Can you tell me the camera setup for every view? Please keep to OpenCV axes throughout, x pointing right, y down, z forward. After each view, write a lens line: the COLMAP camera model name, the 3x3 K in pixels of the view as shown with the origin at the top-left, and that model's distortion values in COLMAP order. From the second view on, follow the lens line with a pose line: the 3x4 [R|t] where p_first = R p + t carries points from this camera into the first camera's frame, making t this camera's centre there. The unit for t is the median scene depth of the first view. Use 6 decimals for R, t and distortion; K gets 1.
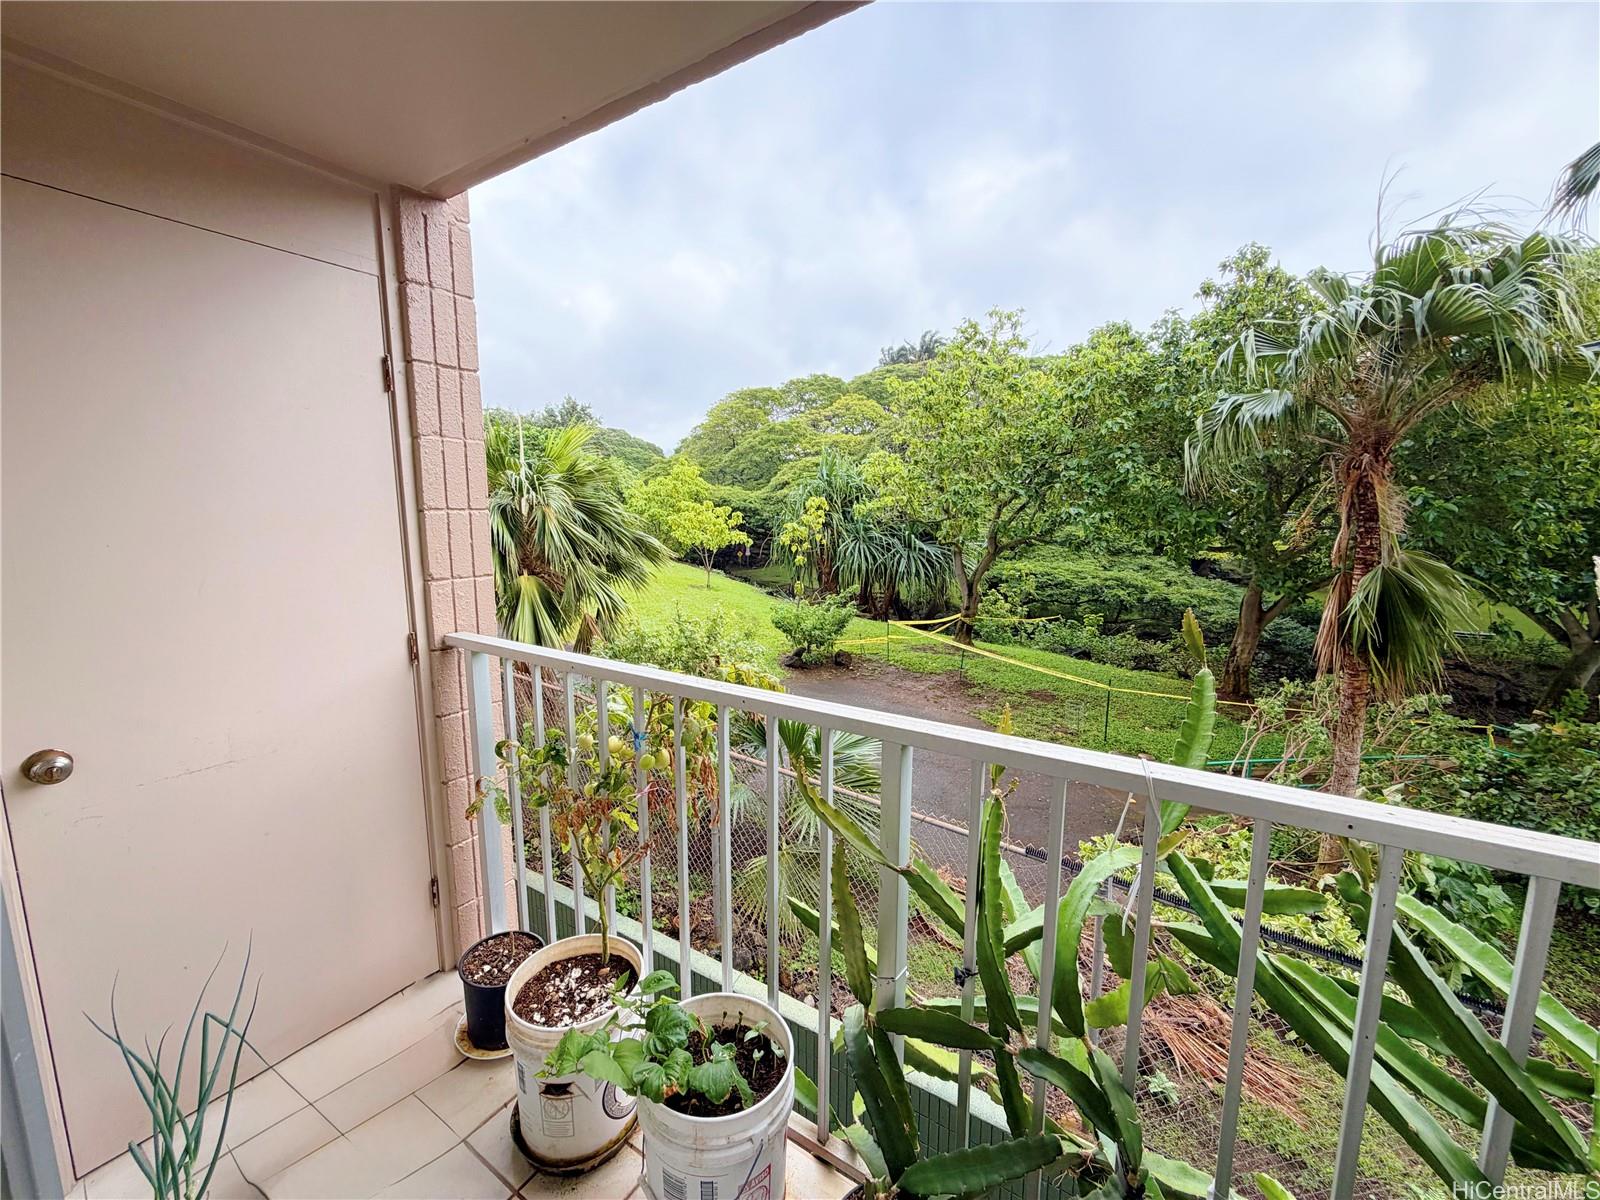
lens RADIAL K [[639.5, 0, 797.4], [0, 639.5, 601.5], [0, 0, 1]] dist [0.002341, 0.001329]
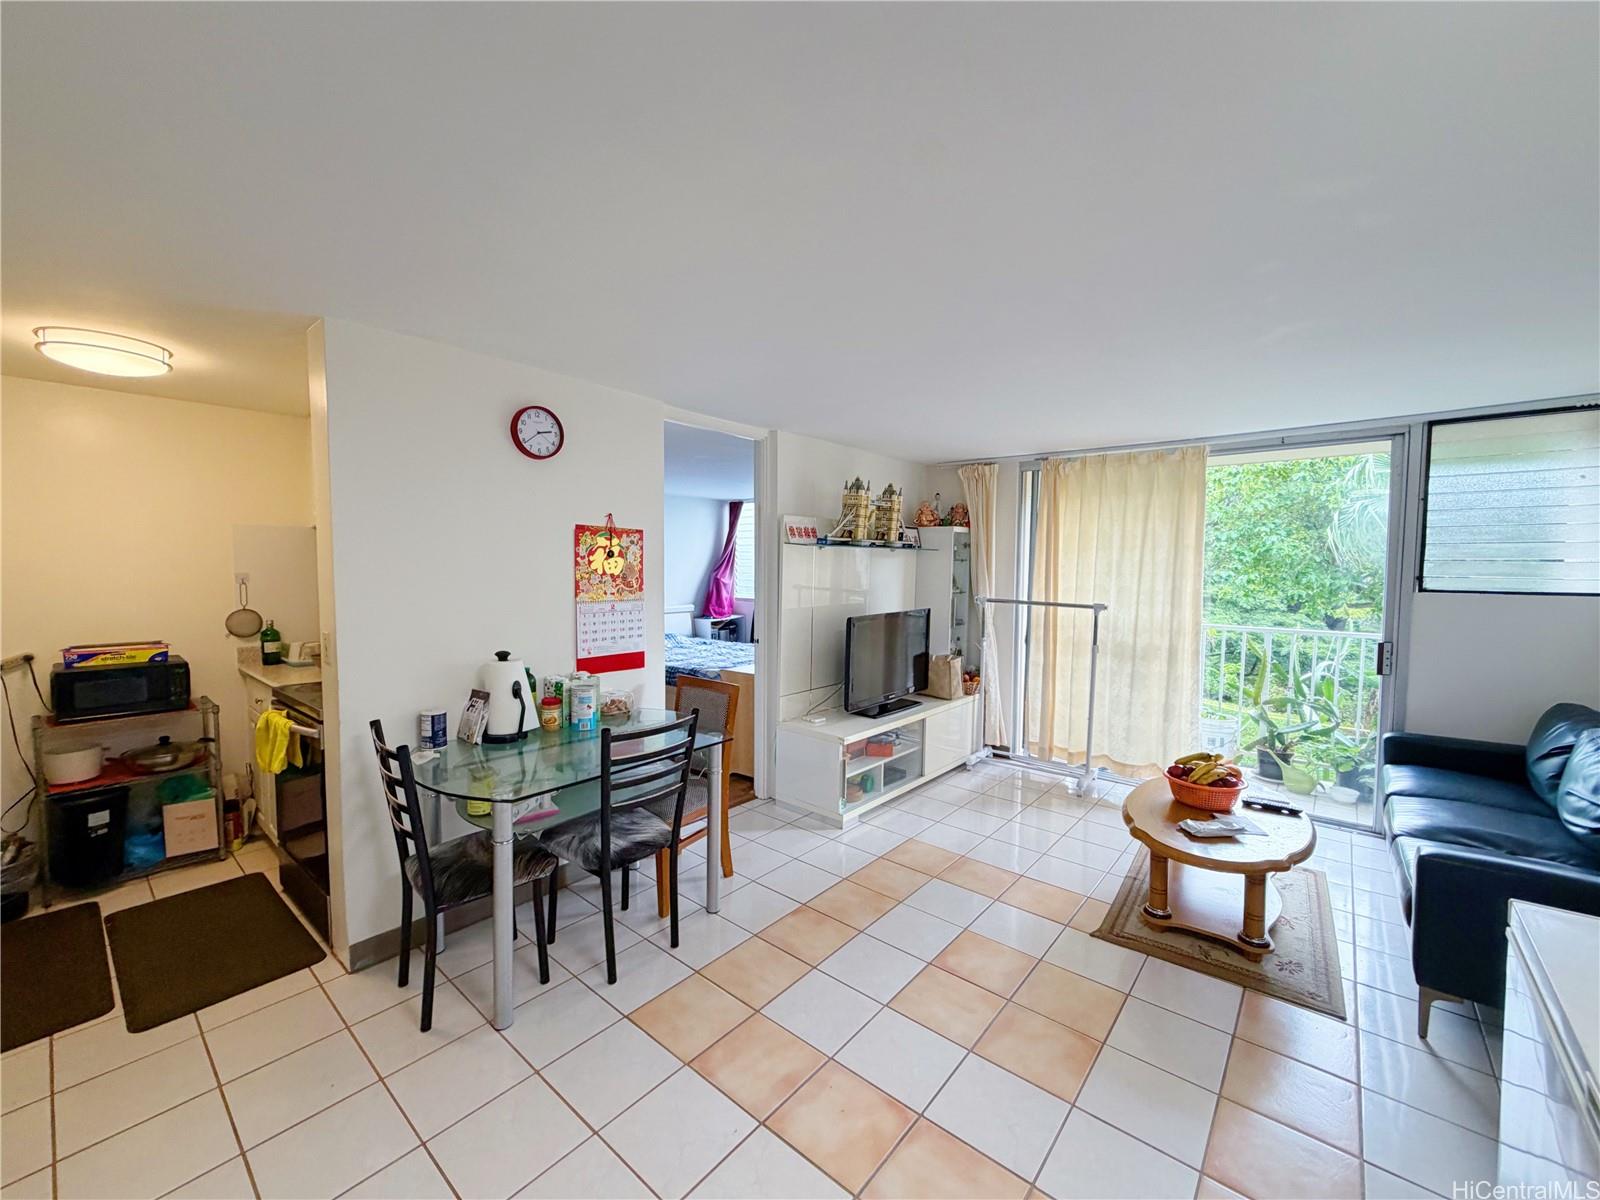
lens RADIAL K [[639.5, 0, 796.4], [0, 639.5, 600.9], [0, 0, 1]] dist [0.002341, 0.001329]
pose [[0.990214, 0.019538, -0.138185, -0.694904], [-0.030777, 0.996346, -0.079666, 0.122561], [0.136123, 0.083139, 0.987197, -1.075409]]
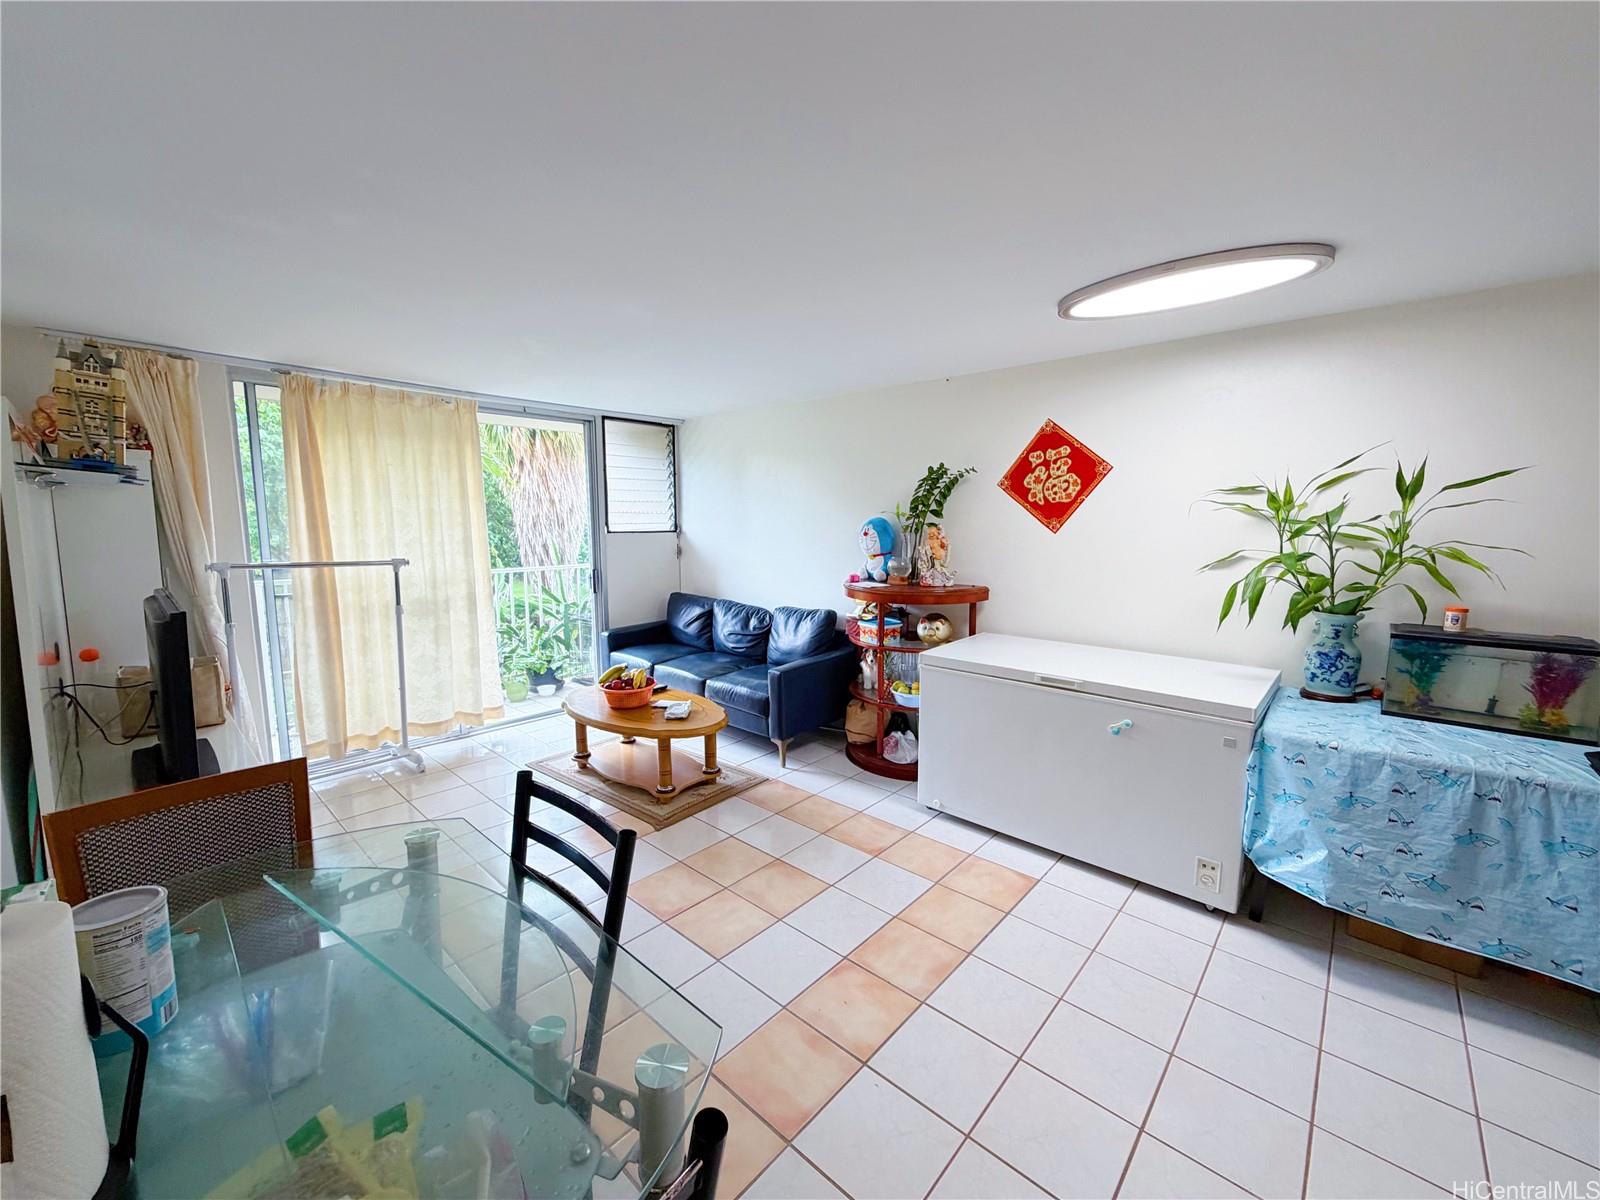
lens RADIAL K [[639.5, 0, 790.0], [0, 639.5, 597.9], [0, 0, 1]] dist [0.002341, 0.001329]
pose [[0.183217, -0.116867, 0.976101, -1.202182], [0.132907, 0.986737, 0.093194, 0.069747], [-0.974047, 0.112657, 0.196319, -0.675719]]
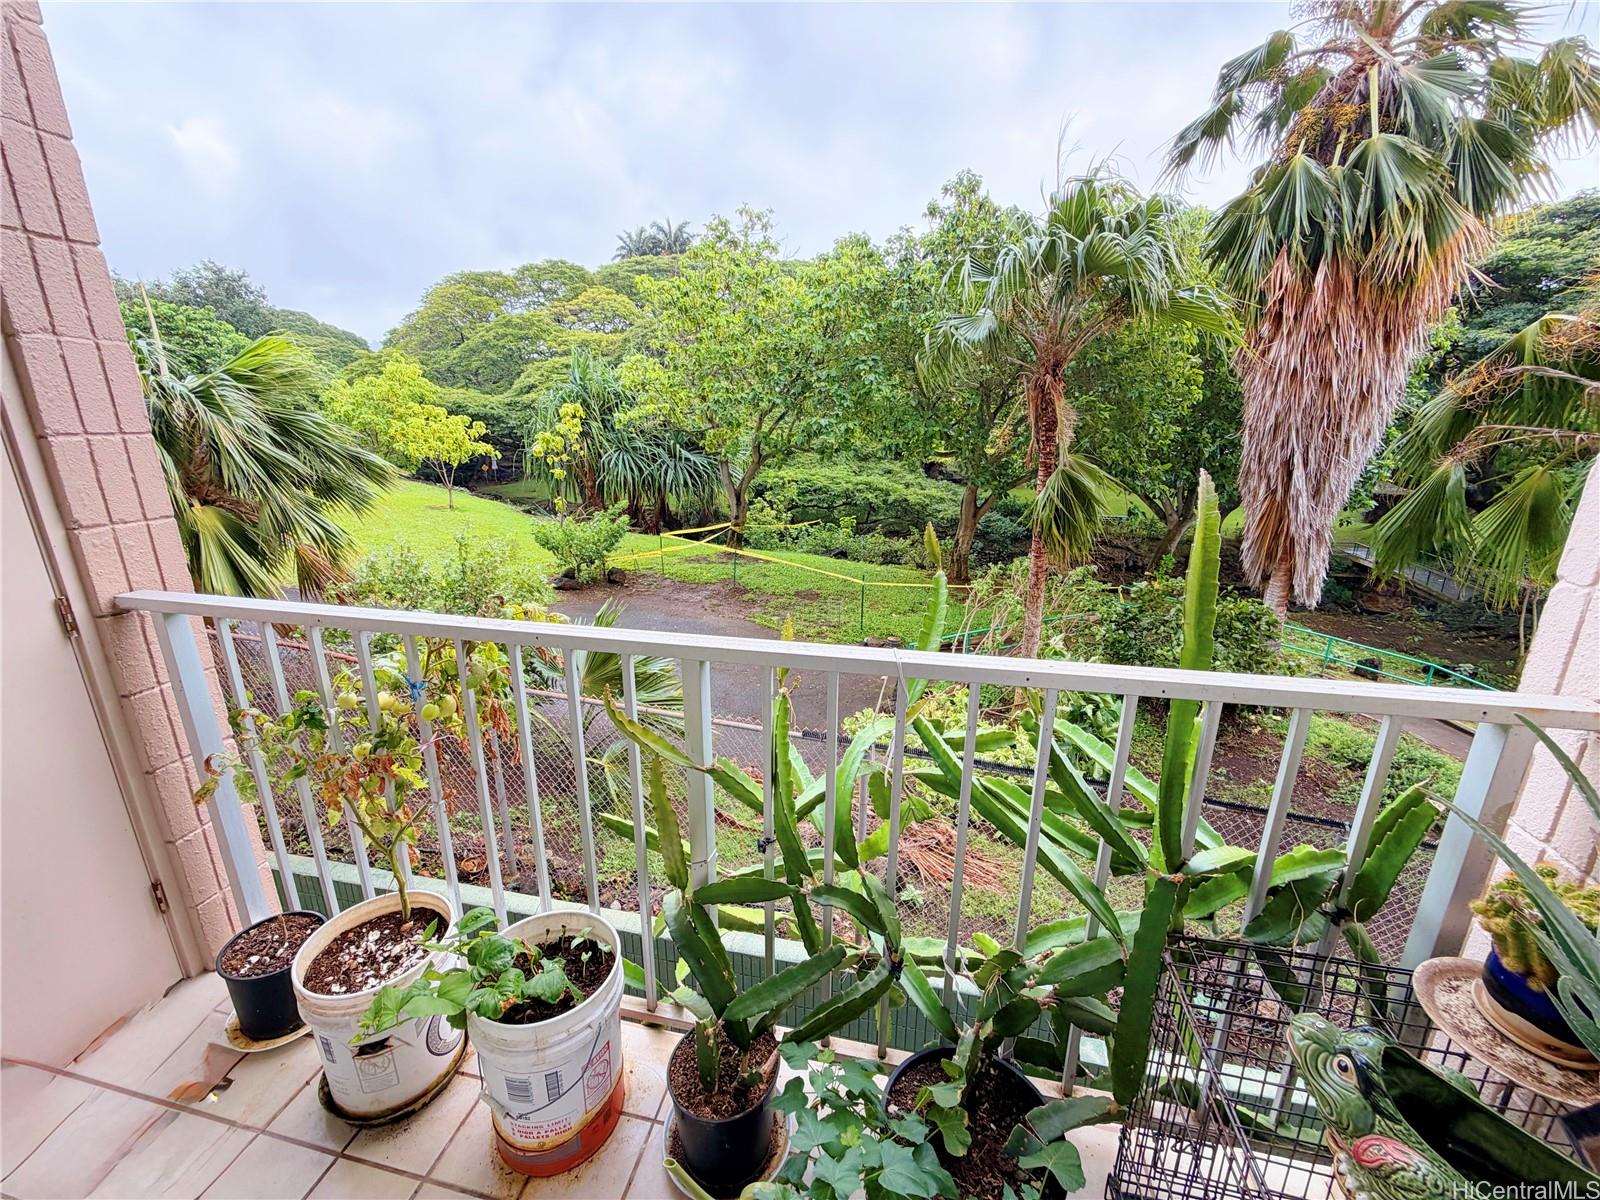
lens RADIAL K [[639.5, 0, 796.8], [0, 639.5, 596.0], [0, 0, 1]] dist [0.002341, 0.001329]
pose [[0.936224, -0.092221, 0.339086, -0.012191], [0.047072, 0.989165, 0.139055, -0.008995], [-0.348236, -0.114226, 0.930422, -0.019289]]
